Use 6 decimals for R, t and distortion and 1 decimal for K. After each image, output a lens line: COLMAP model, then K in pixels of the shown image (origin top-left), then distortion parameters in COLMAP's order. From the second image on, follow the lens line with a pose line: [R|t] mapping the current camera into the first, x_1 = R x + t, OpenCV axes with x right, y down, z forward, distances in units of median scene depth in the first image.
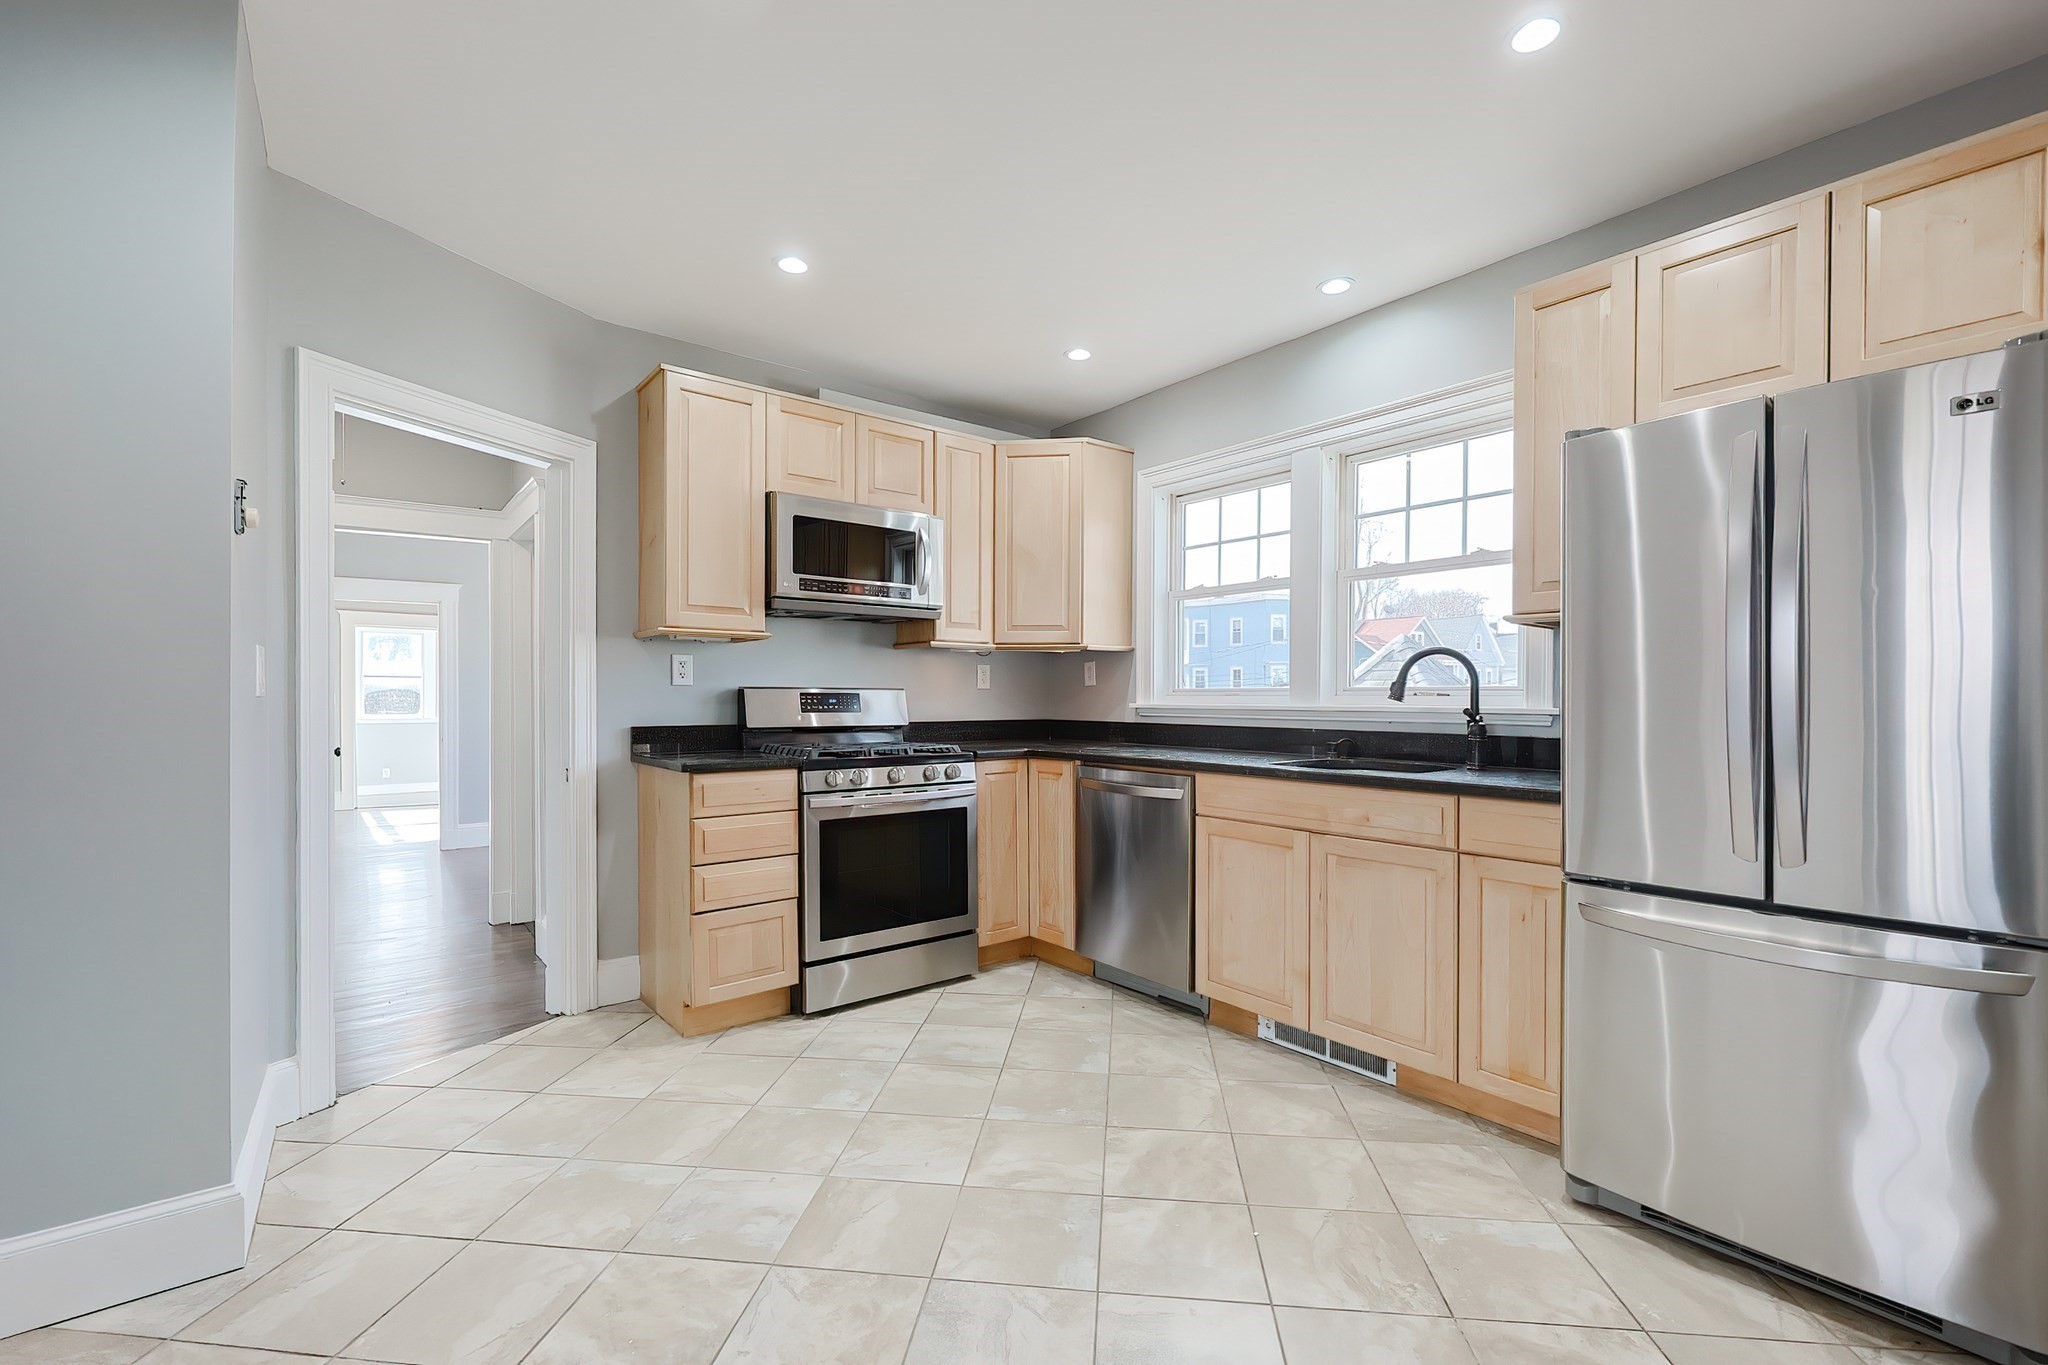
lens RADIAL K [[904.8, 0, 1032.3], [0, 904.8, 692.8], [0, 0, 1]] dist [0.002921, 0.000187]
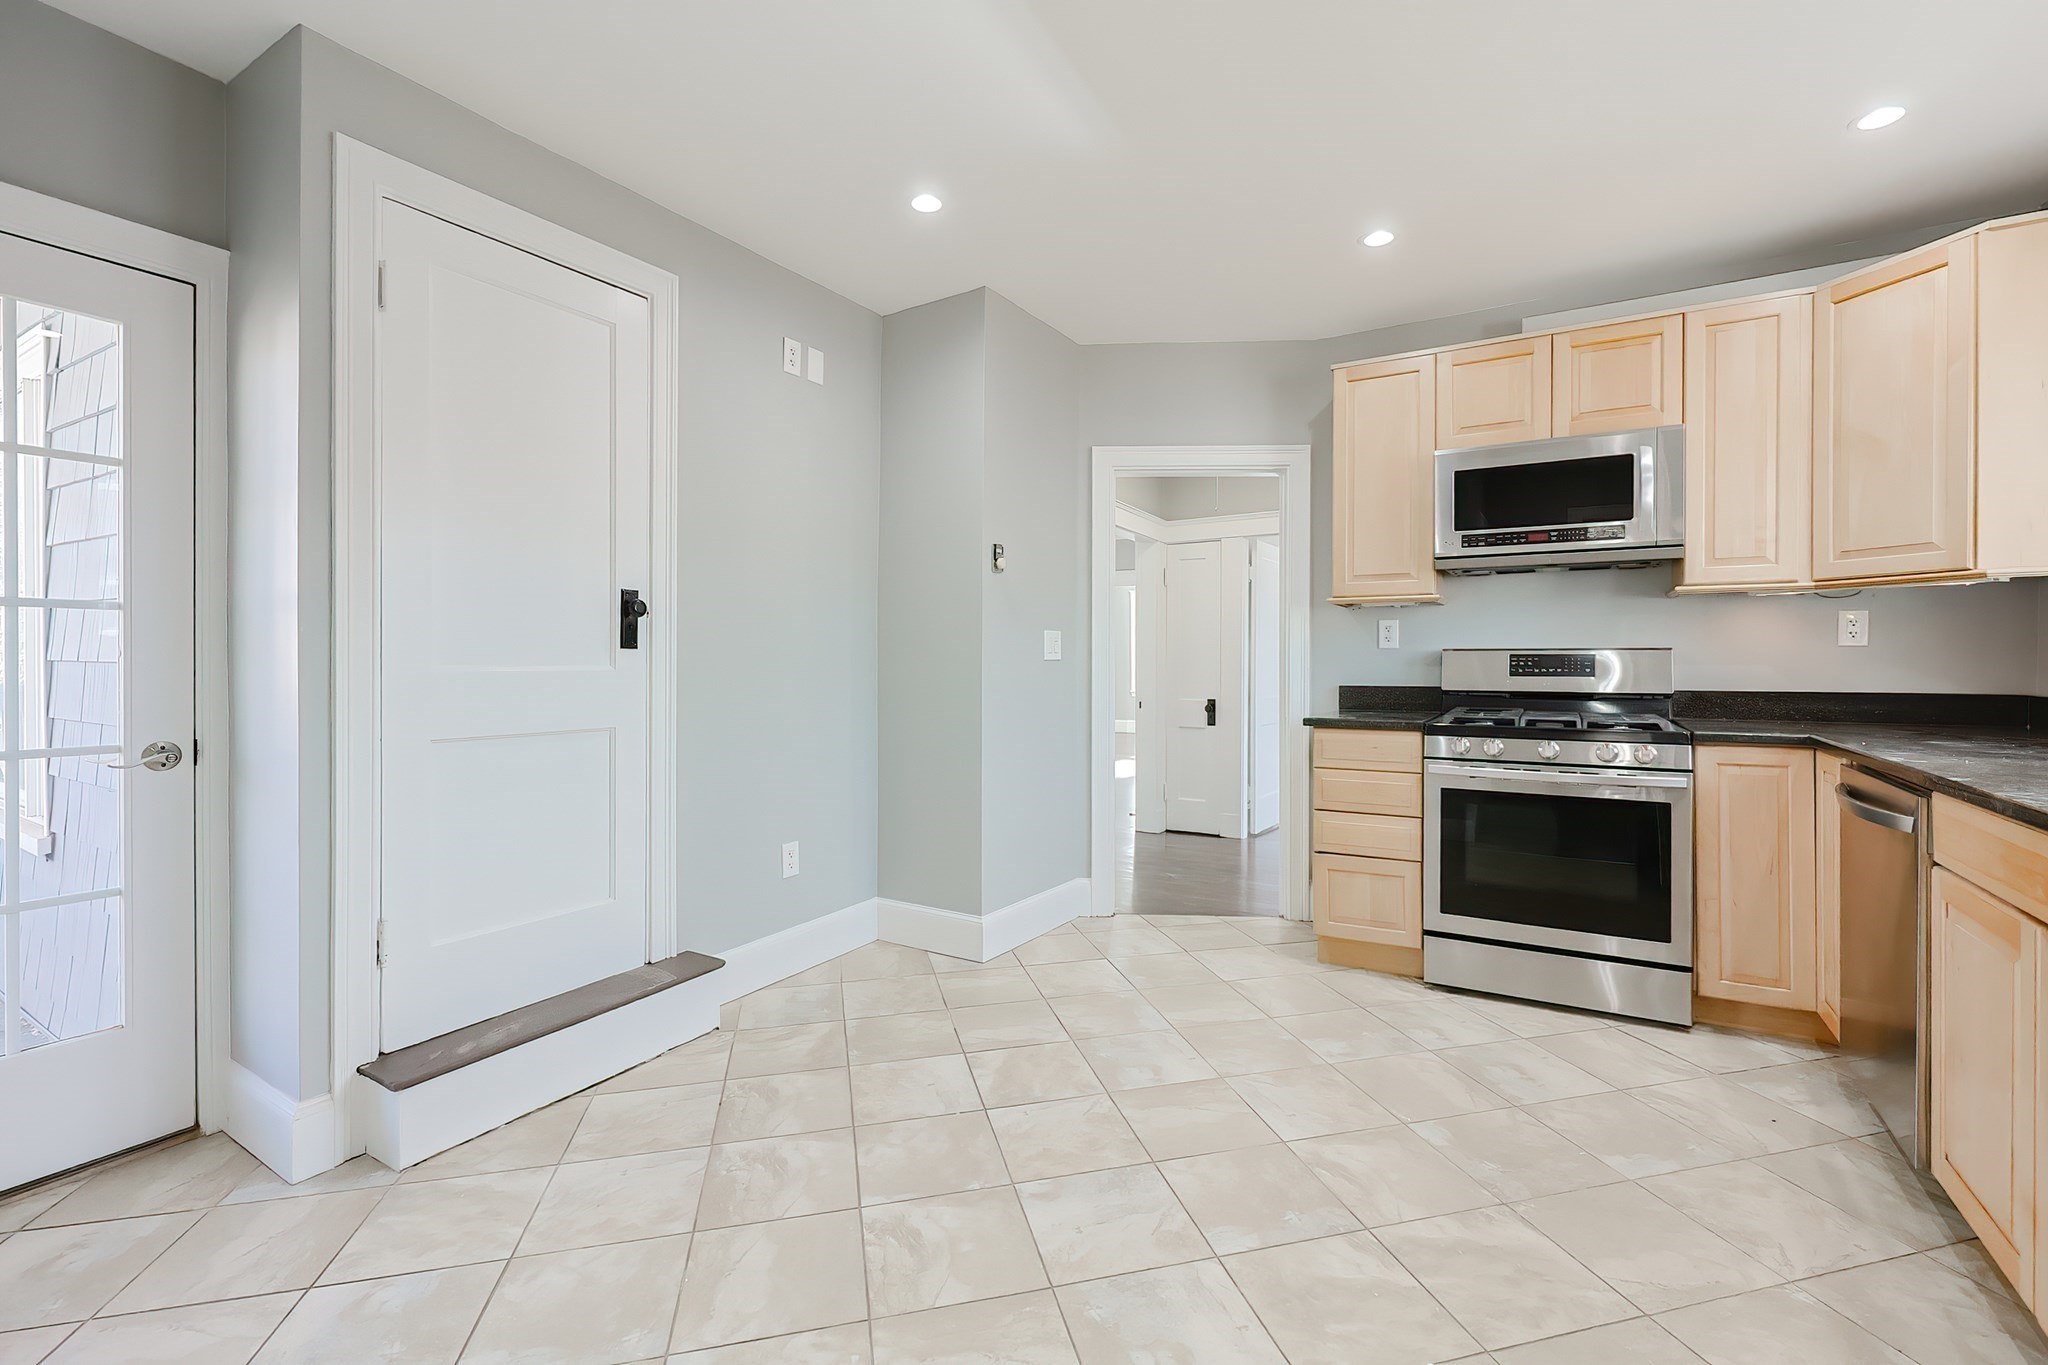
lens RADIAL K [[880.3, 0, 1003.4], [0, 880.3, 654.0], [0, 0, 1]] dist [-0.000754, -0.000283]
pose [[0.325736, -0.007413, -0.945432, 0.492428], [0.007971, 0.999955, -0.005094, -0.000130], [0.945427, -0.005877, 0.325780, 0.249821]]
